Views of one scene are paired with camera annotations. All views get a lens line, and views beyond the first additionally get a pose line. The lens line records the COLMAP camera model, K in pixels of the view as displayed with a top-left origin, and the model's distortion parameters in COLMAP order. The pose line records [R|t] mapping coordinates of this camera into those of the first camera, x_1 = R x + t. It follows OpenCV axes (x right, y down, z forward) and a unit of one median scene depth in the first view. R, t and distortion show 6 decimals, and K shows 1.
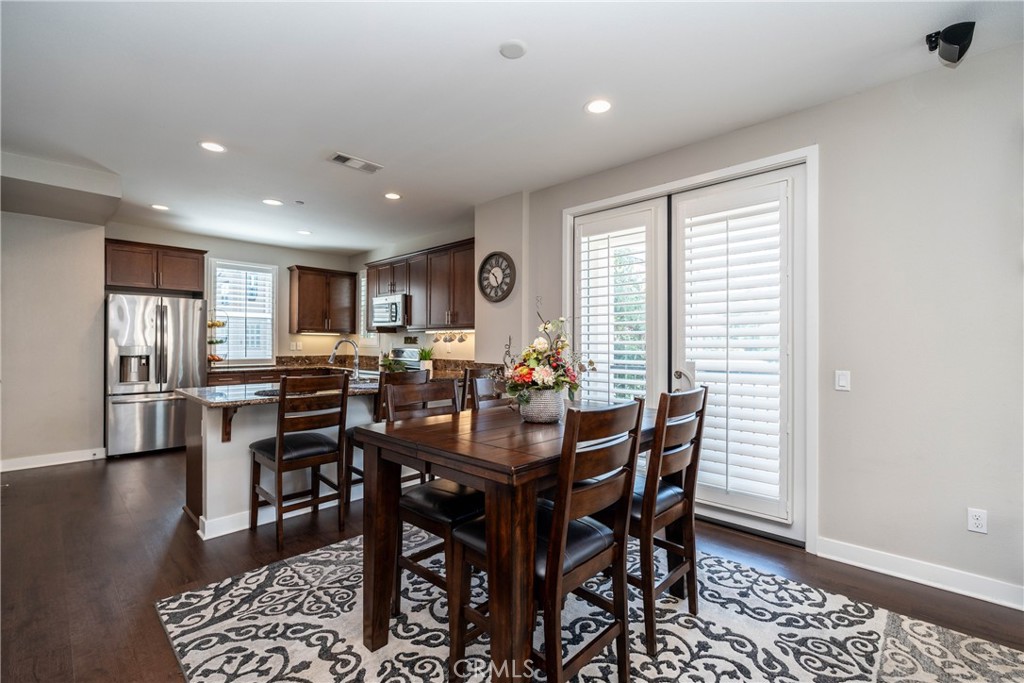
lens RADIAL K [[451.0, 0, 512.0], [0, 451.0, 341.5], [0, 0, 1]] dist [-0.002142, -0.000079]
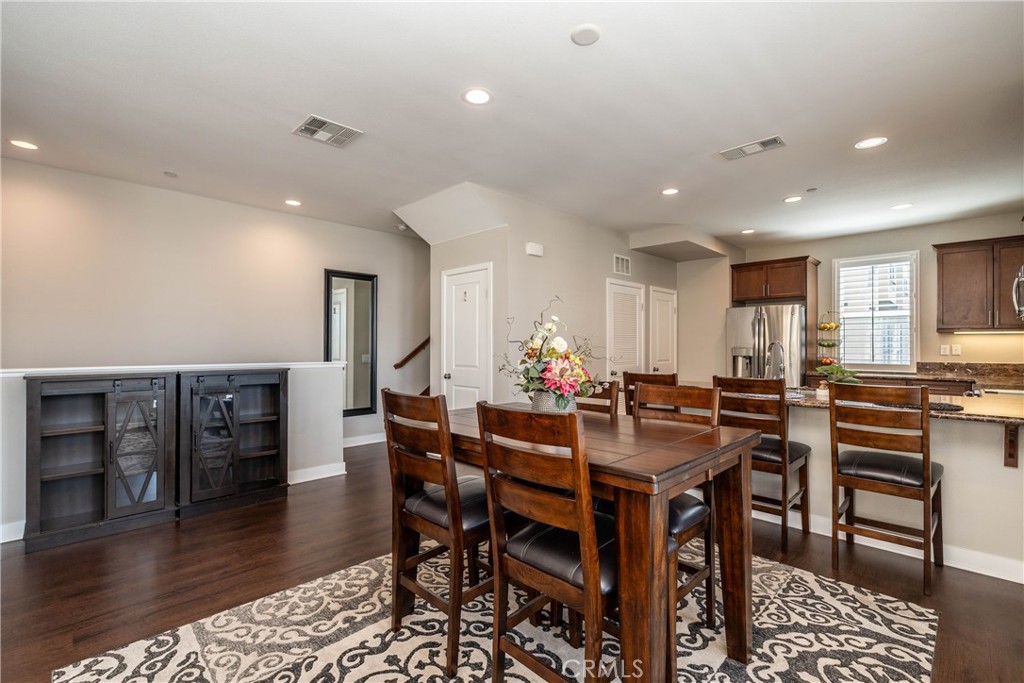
lens RADIAL K [[462.7, 0, 514.2], [0, 462.7, 332.2], [0, 0, 1]] dist [-0.003101, -0.000674]
pose [[-0.015022, -0.023658, -0.999607, 0.403014], [0.000622, 0.999720, -0.023670, -0.001962], [0.999887, -0.000977, -0.015003, 0.366501]]
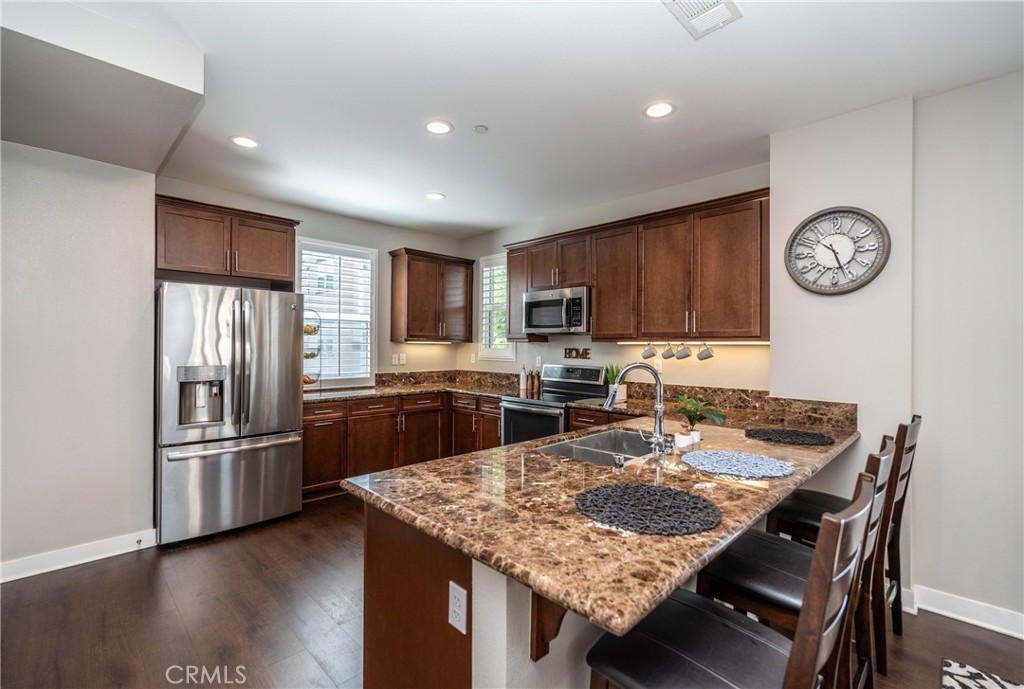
lens RADIAL K [[453.3, 0, 512.0], [0, 453.3, 344.5], [0, 0, 1]] dist [0.000242, -0.000214]
pose [[0.999566, 0.005353, -0.028958, -0.359801], [-0.005334, 0.999985, 0.000749, -0.020334], [0.028962, -0.000594, 0.999580, 0.353259]]
